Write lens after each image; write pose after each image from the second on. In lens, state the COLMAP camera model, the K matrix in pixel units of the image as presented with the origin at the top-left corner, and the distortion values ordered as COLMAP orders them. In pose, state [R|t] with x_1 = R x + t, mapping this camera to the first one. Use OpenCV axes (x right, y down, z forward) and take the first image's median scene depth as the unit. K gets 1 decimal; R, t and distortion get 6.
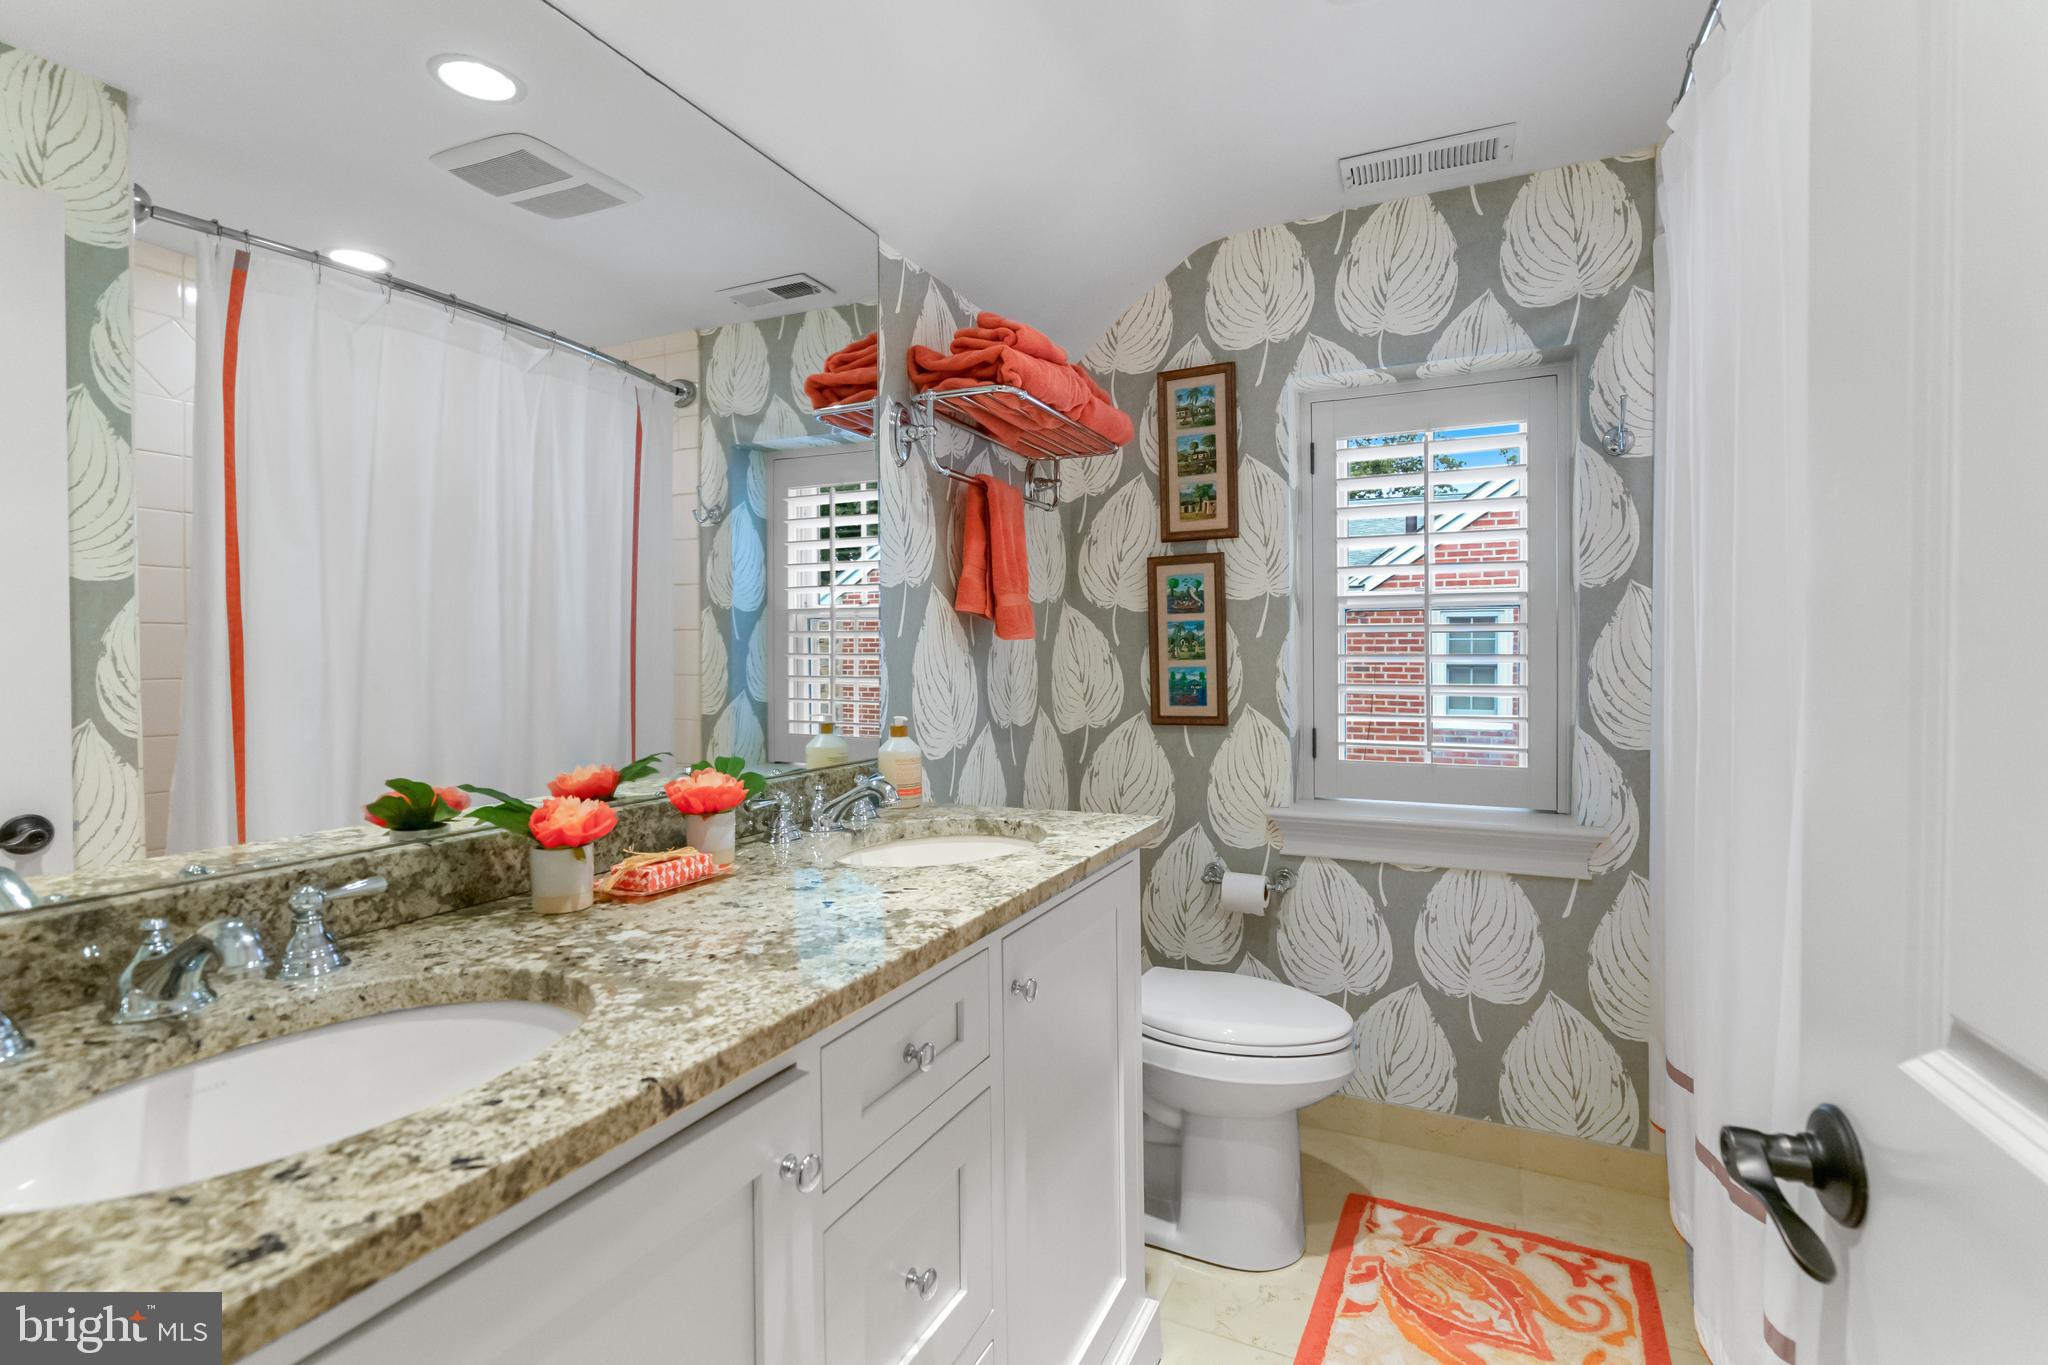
lens RADIAL K [[943.1, 0, 1023.1], [0, 943.1, 670.9], [0, 0, 1]] dist [-0.001138, 0.000943]
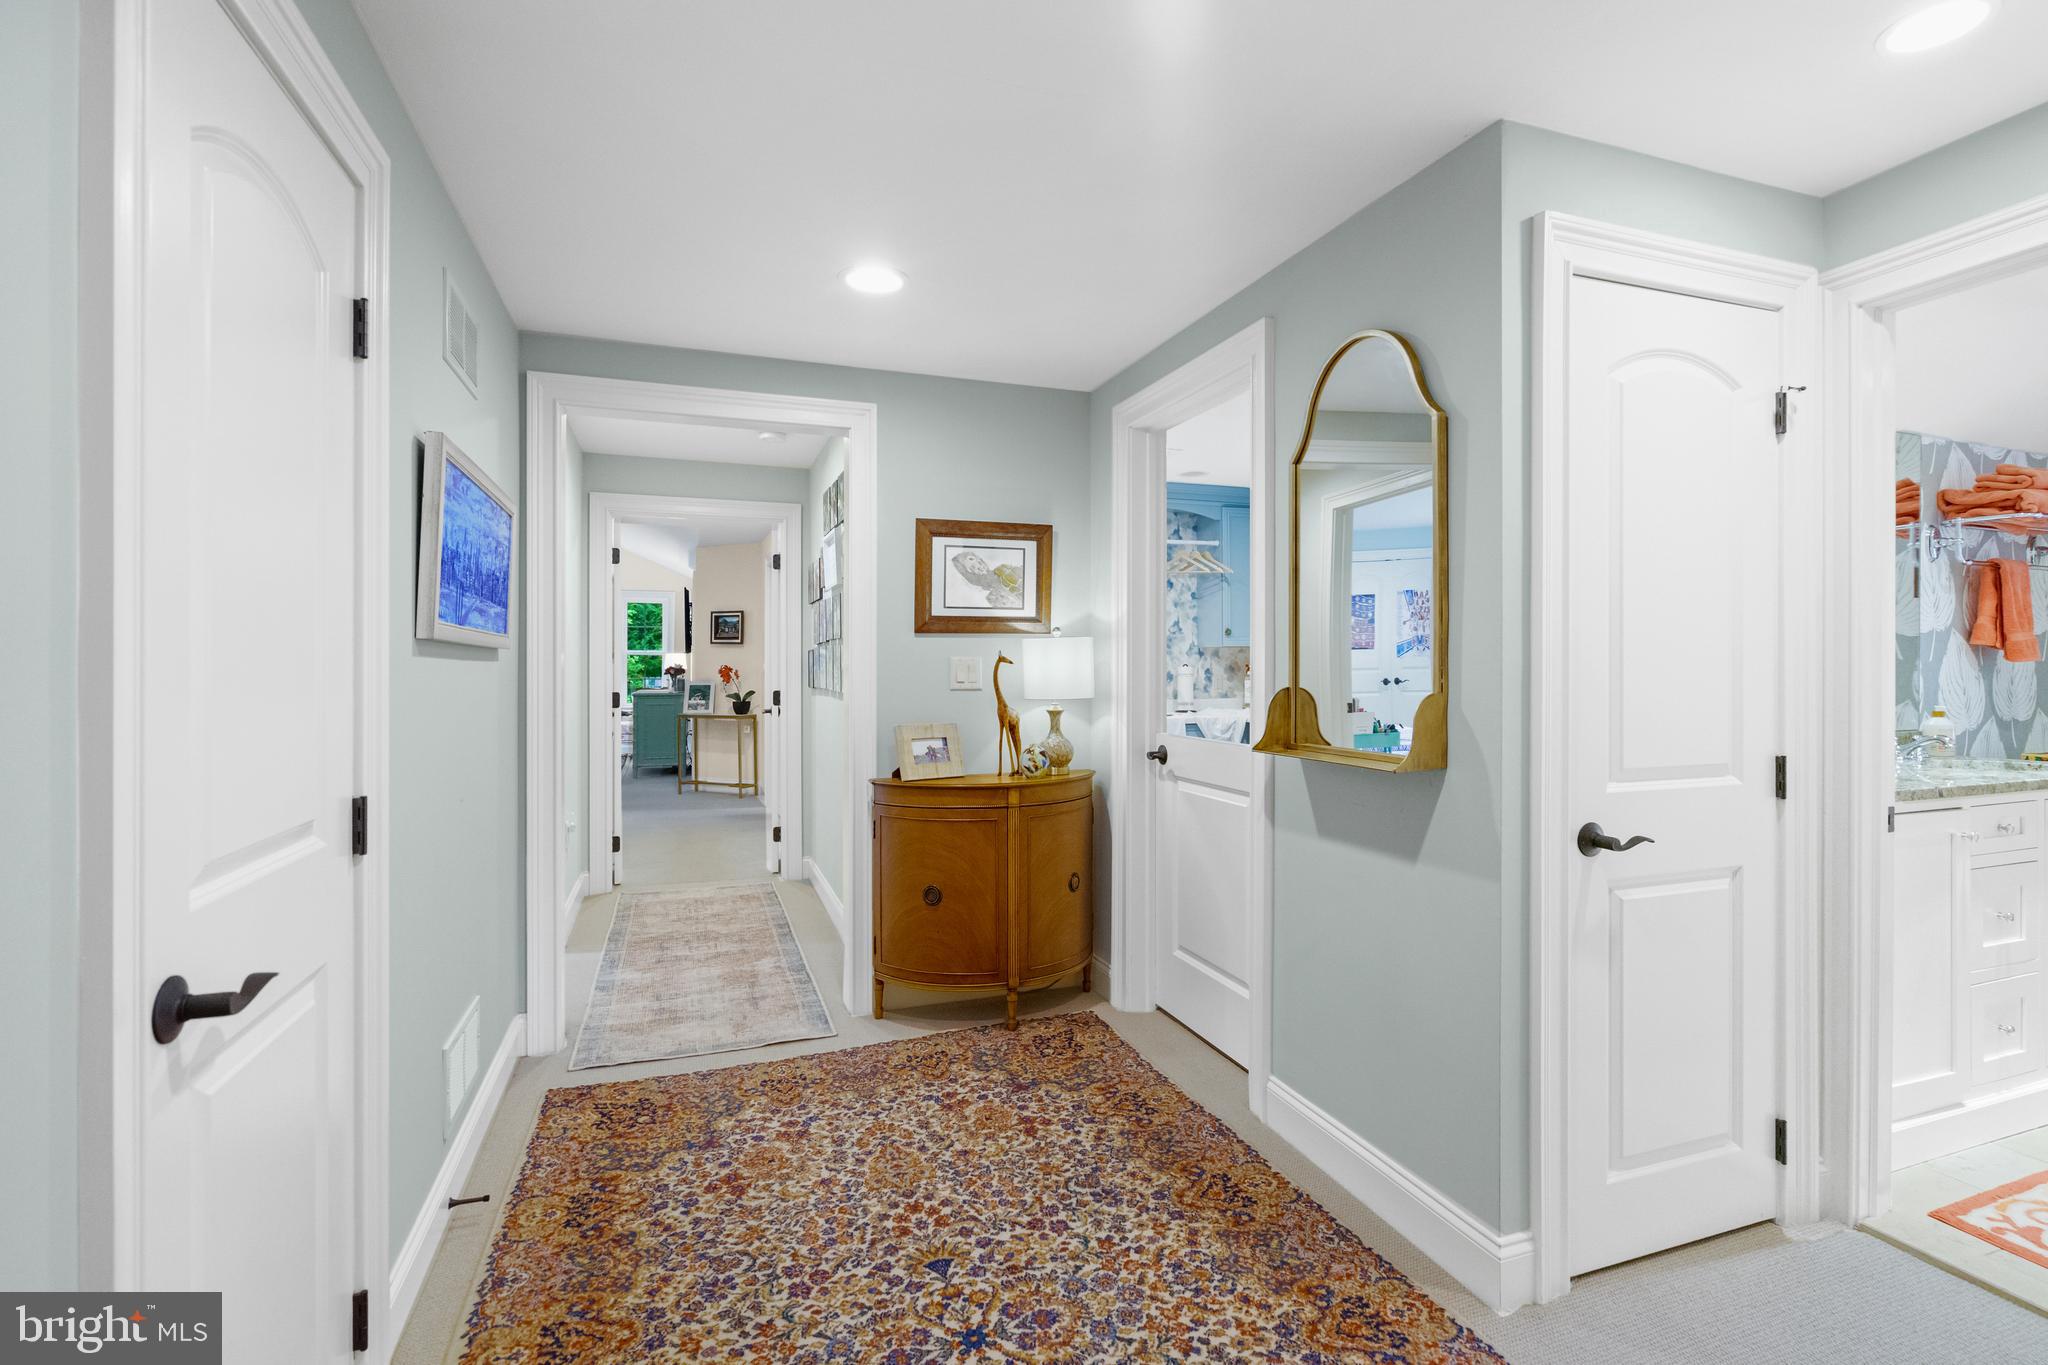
lens RADIAL K [[943.1, 0, 1023.1], [0, 943.1, 670.9], [0, 0, 1]] dist [-0.001138, 0.000943]
pose [[0.723323, 0.008256, -0.690460, -0.131762], [-0.013751, 0.999902, -0.002449, 0.008270], [0.690372, 0.011266, 0.723366, -1.304672]]
